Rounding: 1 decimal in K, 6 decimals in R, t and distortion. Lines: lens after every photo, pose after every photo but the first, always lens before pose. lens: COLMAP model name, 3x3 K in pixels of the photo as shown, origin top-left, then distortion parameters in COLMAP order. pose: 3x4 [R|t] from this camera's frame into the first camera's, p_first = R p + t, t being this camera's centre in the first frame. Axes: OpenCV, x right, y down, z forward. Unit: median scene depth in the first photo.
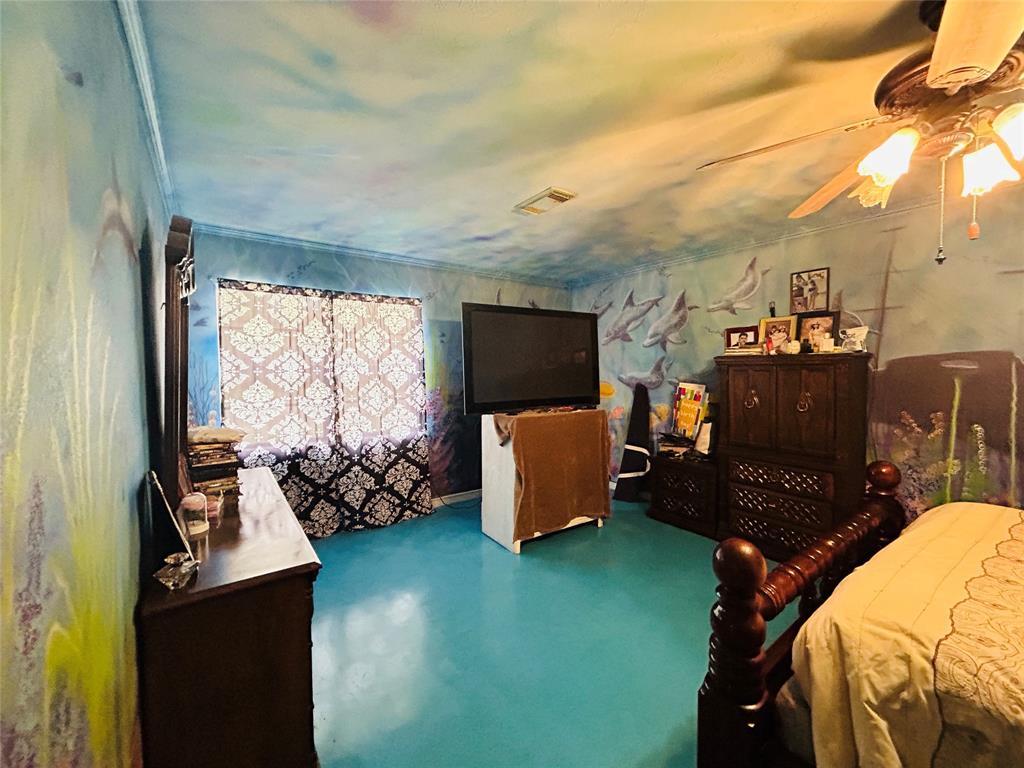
lens RADIAL K [[415.2, 0, 516.2], [0, 415.2, 382.0], [0, 0, 1]] dist [0.000255, 0.001341]
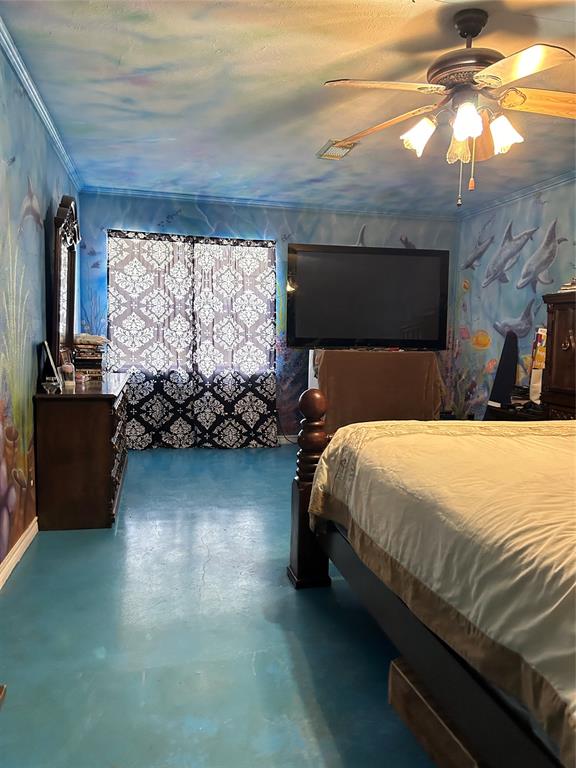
lens RADIAL K [[578.8, 0, 288.6], [0, 578.8, 392.4], [0, 0, 1]] dist [0.045132, -0.052790]
pose [[0.917649, 0.070158, -0.391149, 0.455806], [-0.044875, 0.996291, 0.073421, 0.078983], [0.394850, -0.049822, 0.917394, -0.385495]]
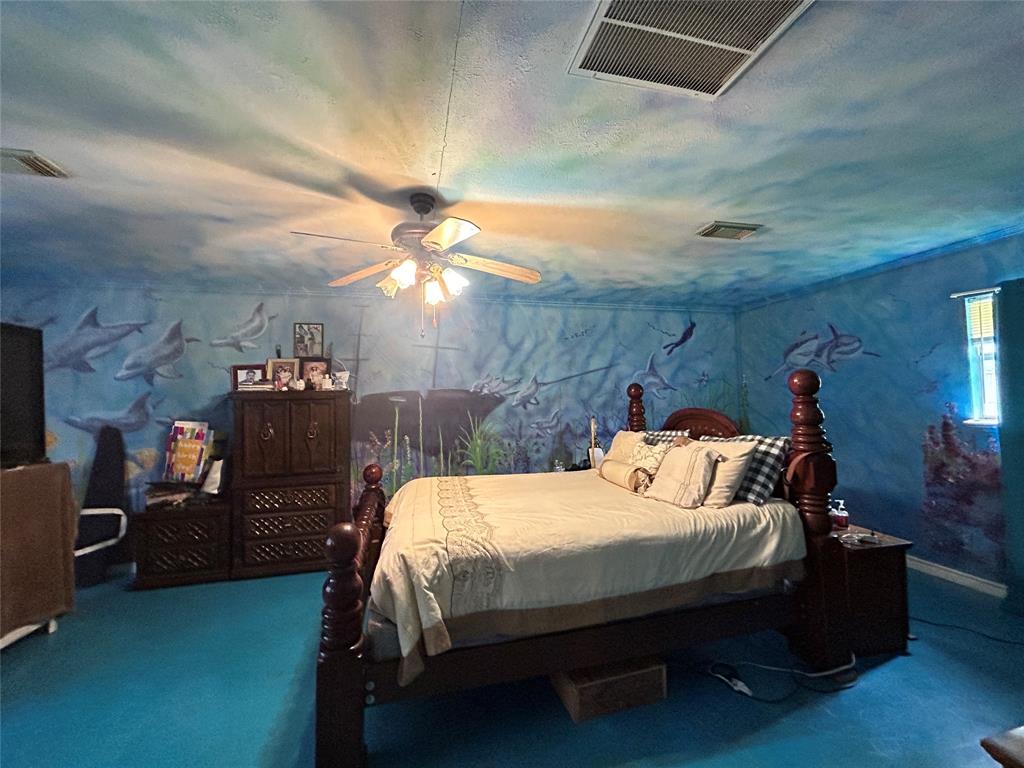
lens RADIAL K [[415.2, 0, 509.8], [0, 415.2, 382.2], [0, 0, 1]] dist [0.000255, 0.001341]
pose [[0.389457, 0.041478, 0.920110, -0.170757], [0.052698, 0.996345, -0.067220, 0.017776], [-0.919536, 0.074667, 0.385848, -0.010629]]
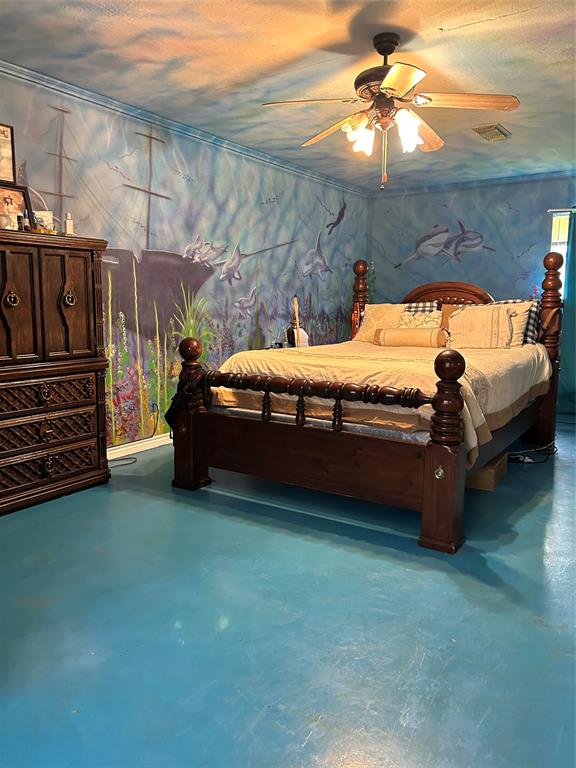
lens RADIAL K [[578.8, 0, 294.6], [0, 578.8, 386.1], [0, 0, 1]] dist [0.045132, -0.052790]
pose [[-0.325855, -0.130590, 0.936357, -0.467517], [0.035855, 0.987995, 0.150269, 0.057367], [-0.944740, 0.082539, -0.317260, 0.774164]]
